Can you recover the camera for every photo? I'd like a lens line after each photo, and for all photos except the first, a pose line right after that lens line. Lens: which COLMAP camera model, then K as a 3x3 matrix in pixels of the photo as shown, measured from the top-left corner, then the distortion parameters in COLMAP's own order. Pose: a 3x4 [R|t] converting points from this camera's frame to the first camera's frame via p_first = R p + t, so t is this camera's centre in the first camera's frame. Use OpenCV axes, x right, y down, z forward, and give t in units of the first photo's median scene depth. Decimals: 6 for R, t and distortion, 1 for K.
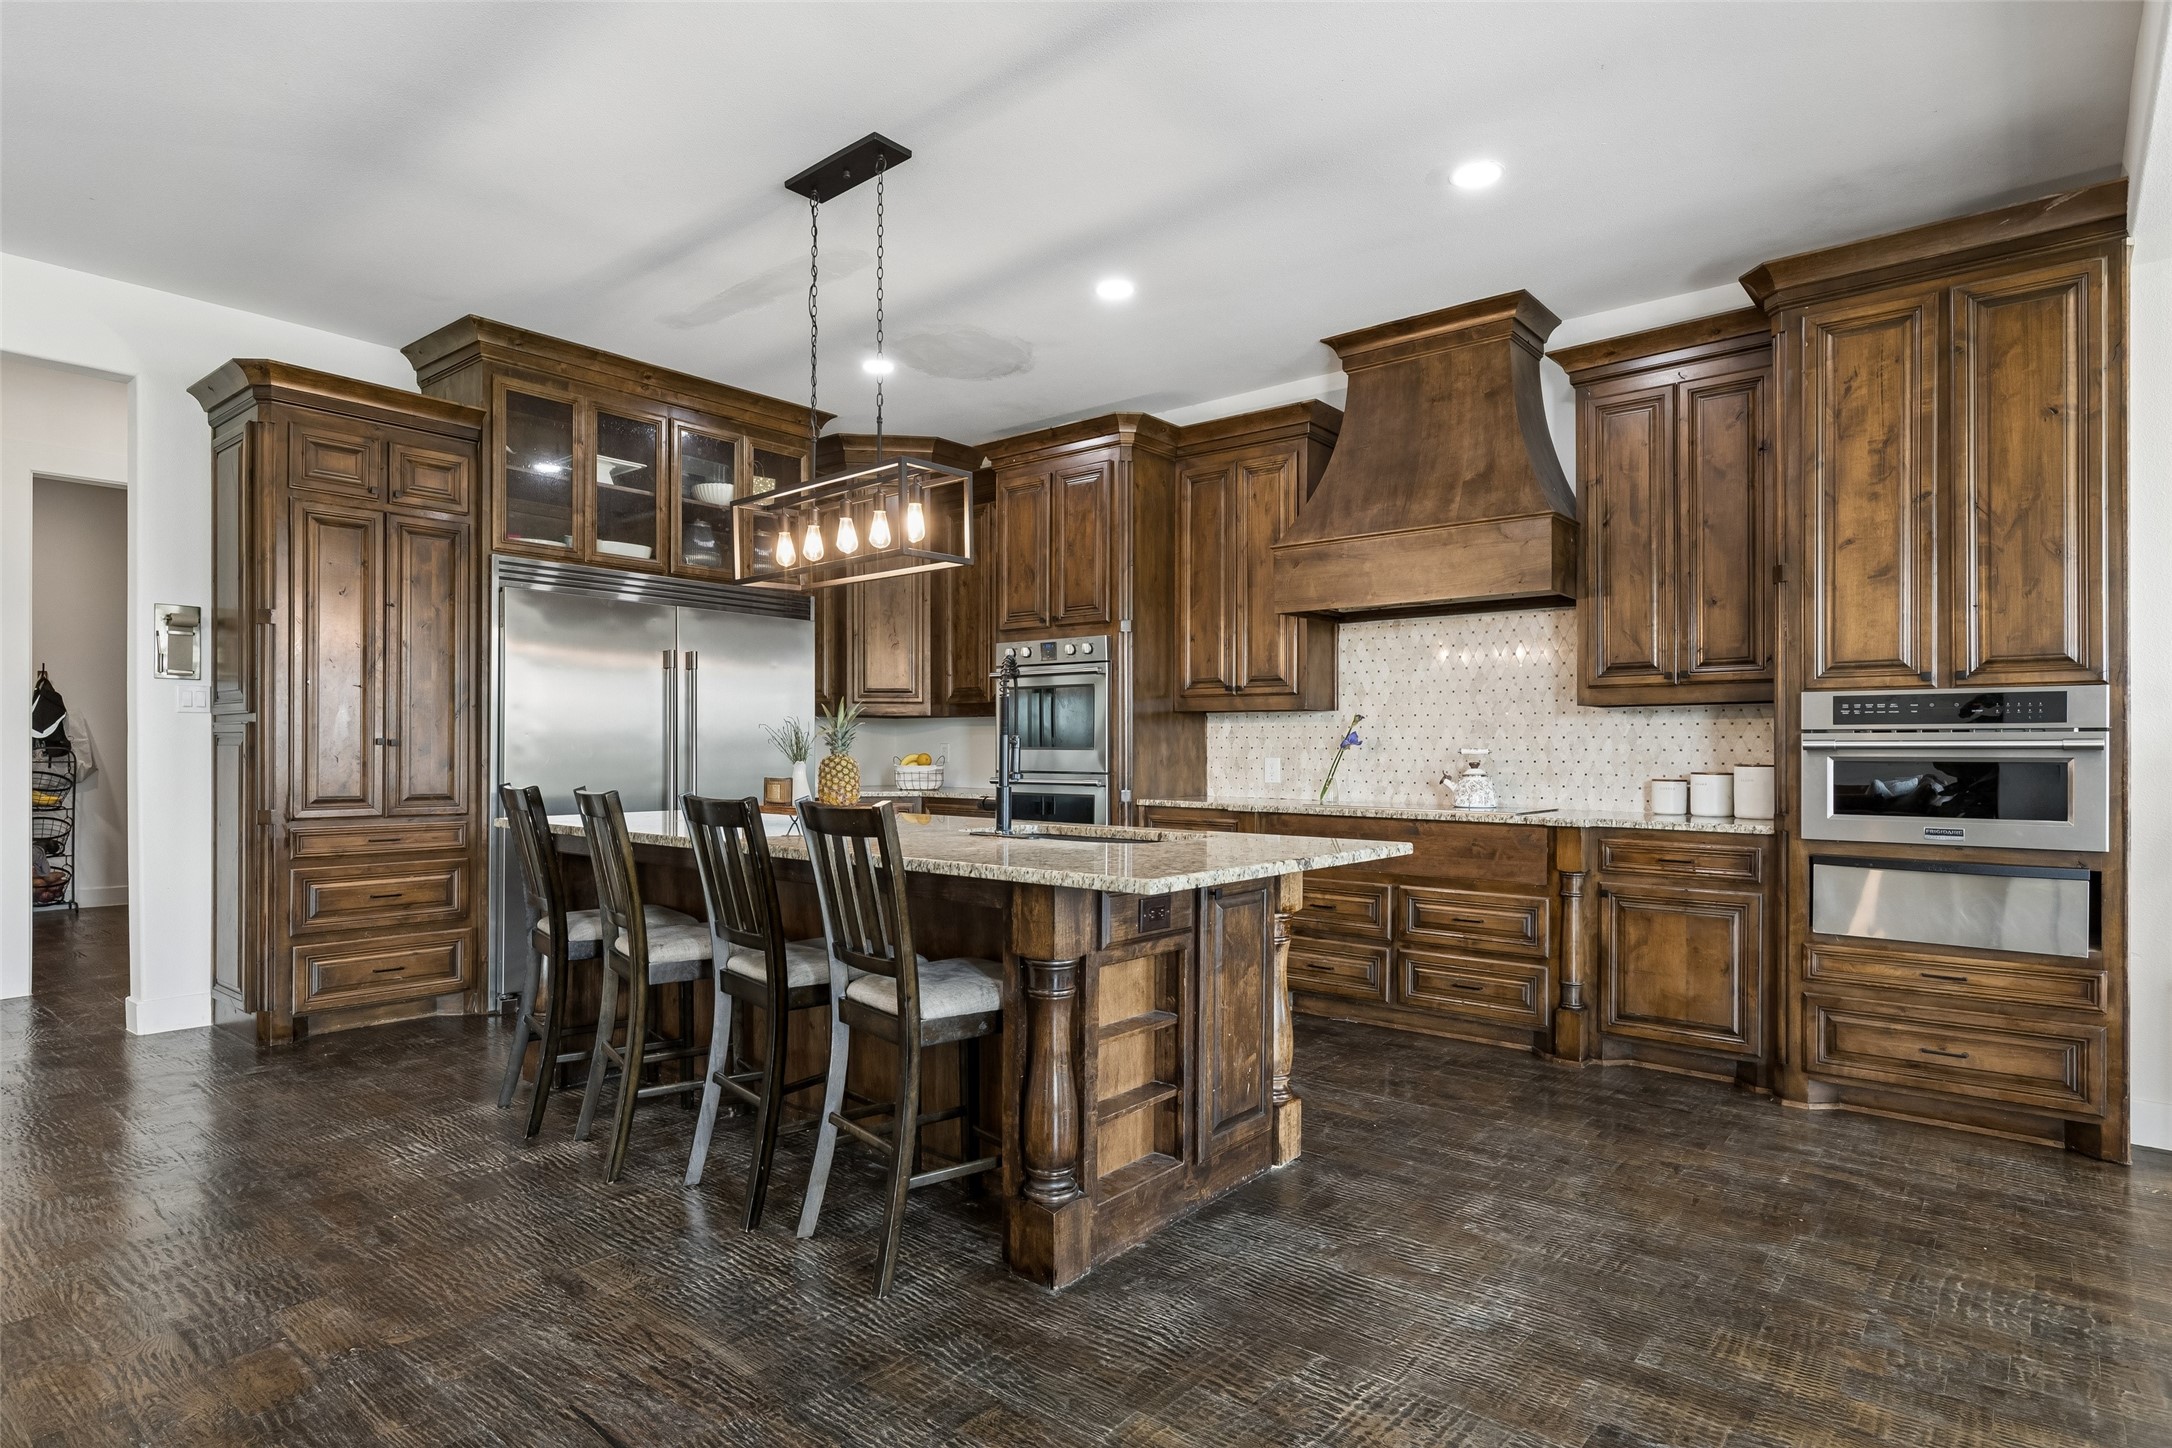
lens RADIAL K [[1160.9, 0, 1076.7], [0, 1160.9, 748.3], [0, 0, 1]] dist [0.007184, 0.001040]
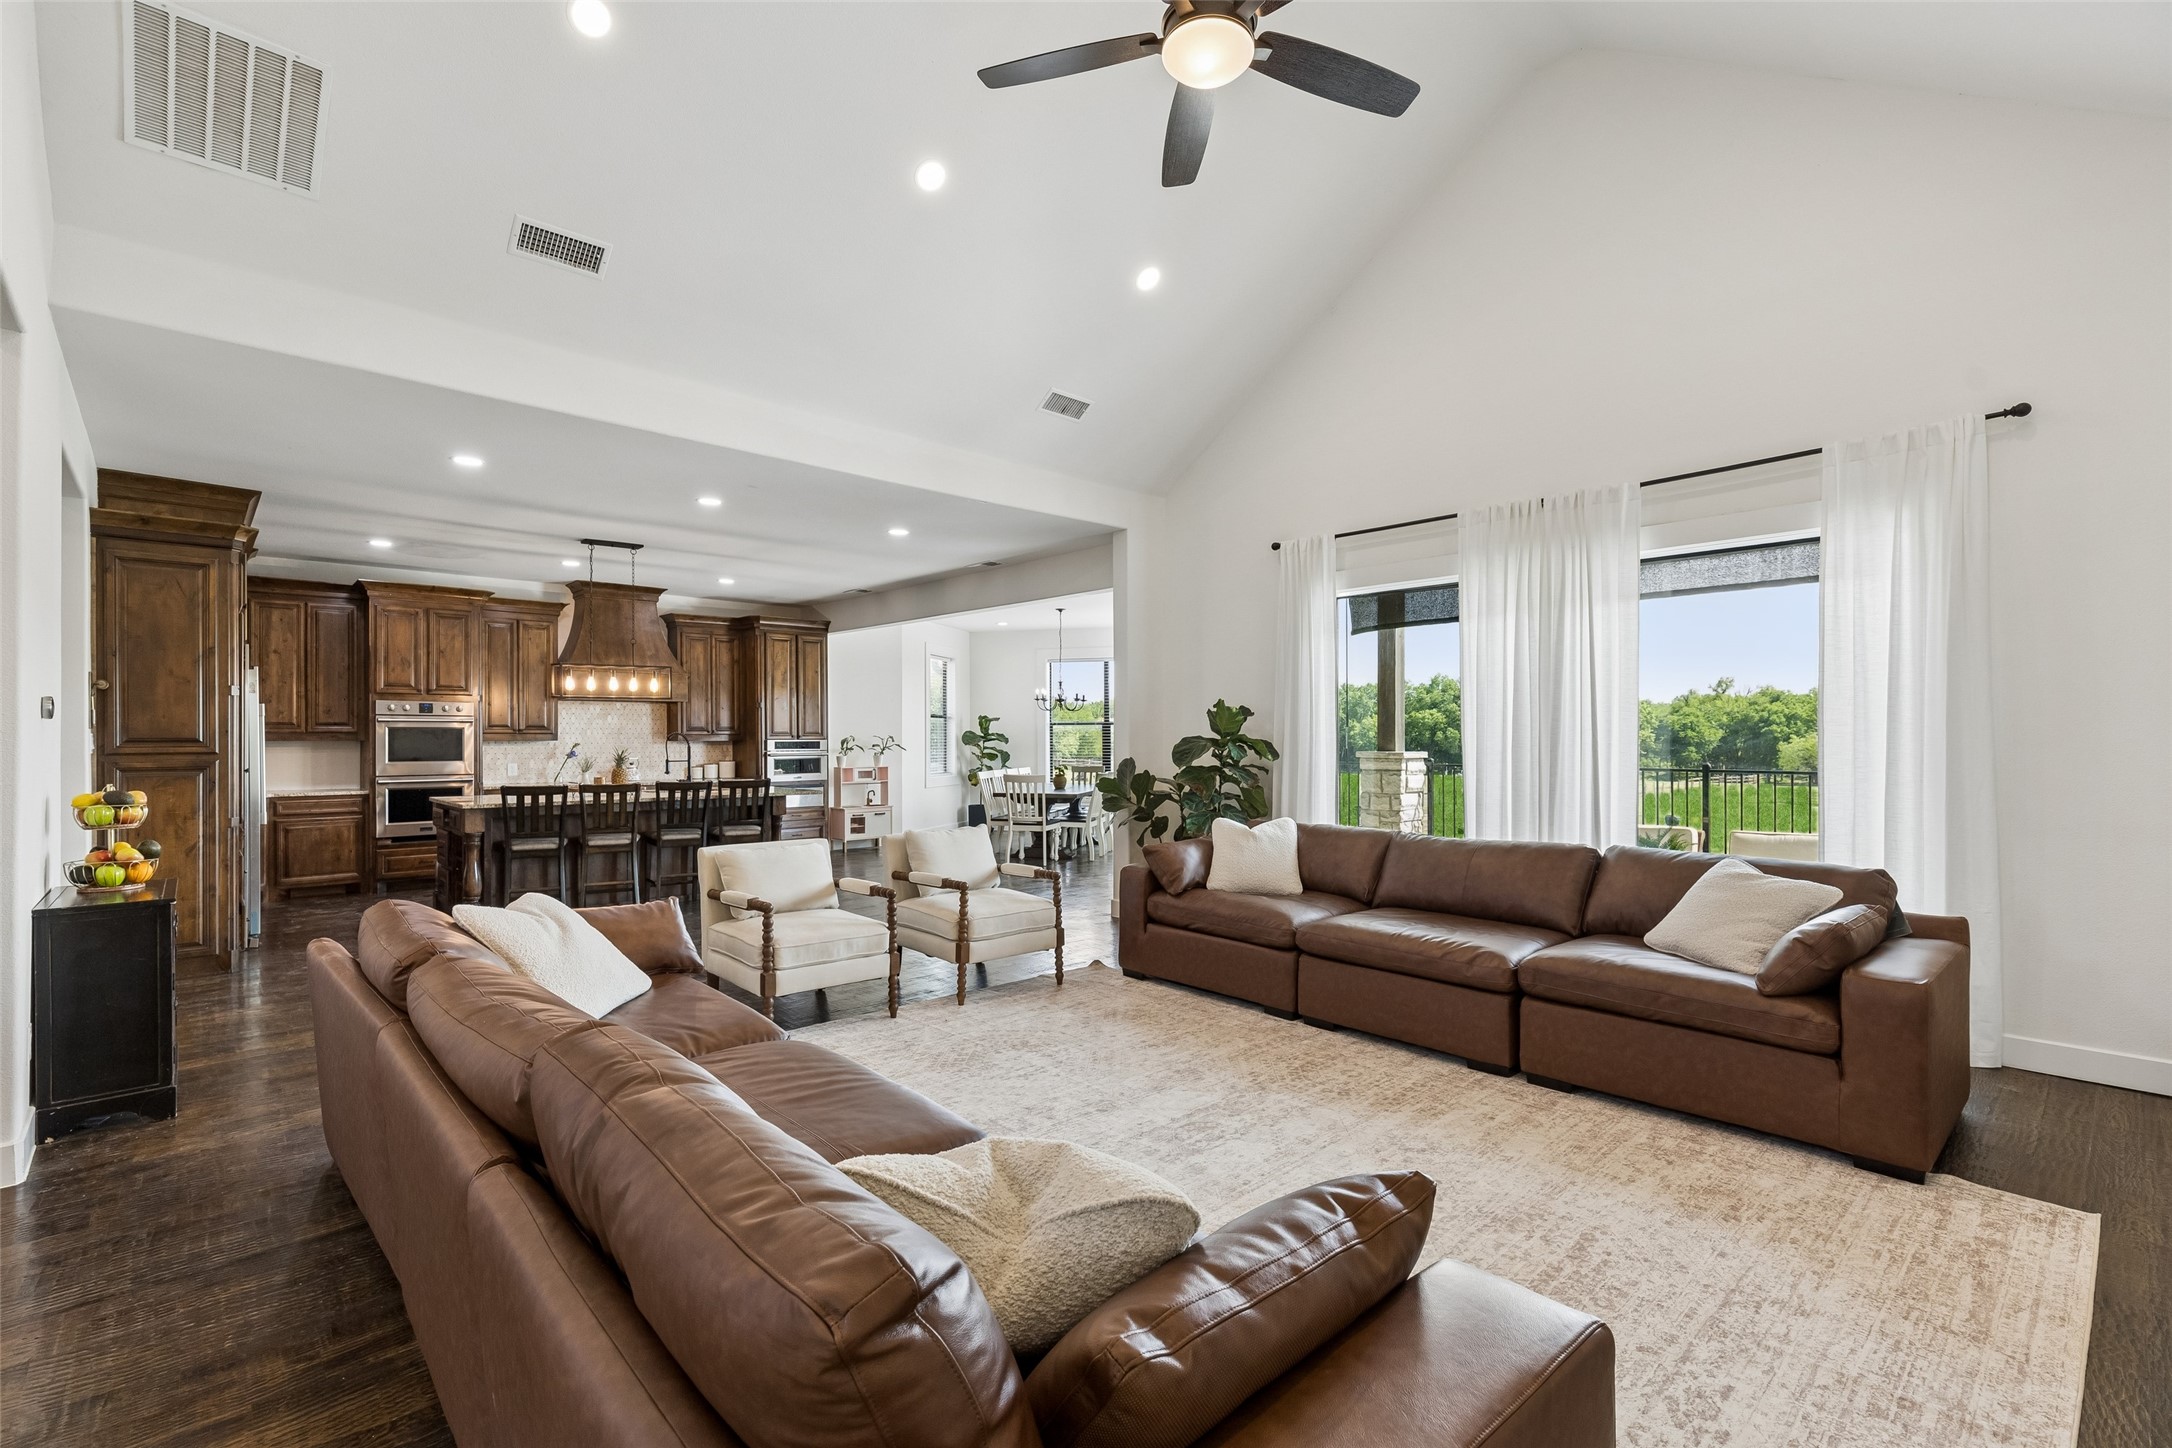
lens RADIAL K [[976.7, 0, 1086.7], [0, 976.7, 732.1], [0, 0, 1]] dist [0.005878, 0.000335]
pose [[0.125939, -0.002334, 0.992035, -2.107012], [-0.000435, 0.999997, 0.002408, -0.076965], [-0.992038, -0.000735, 0.125938, -0.312268]]
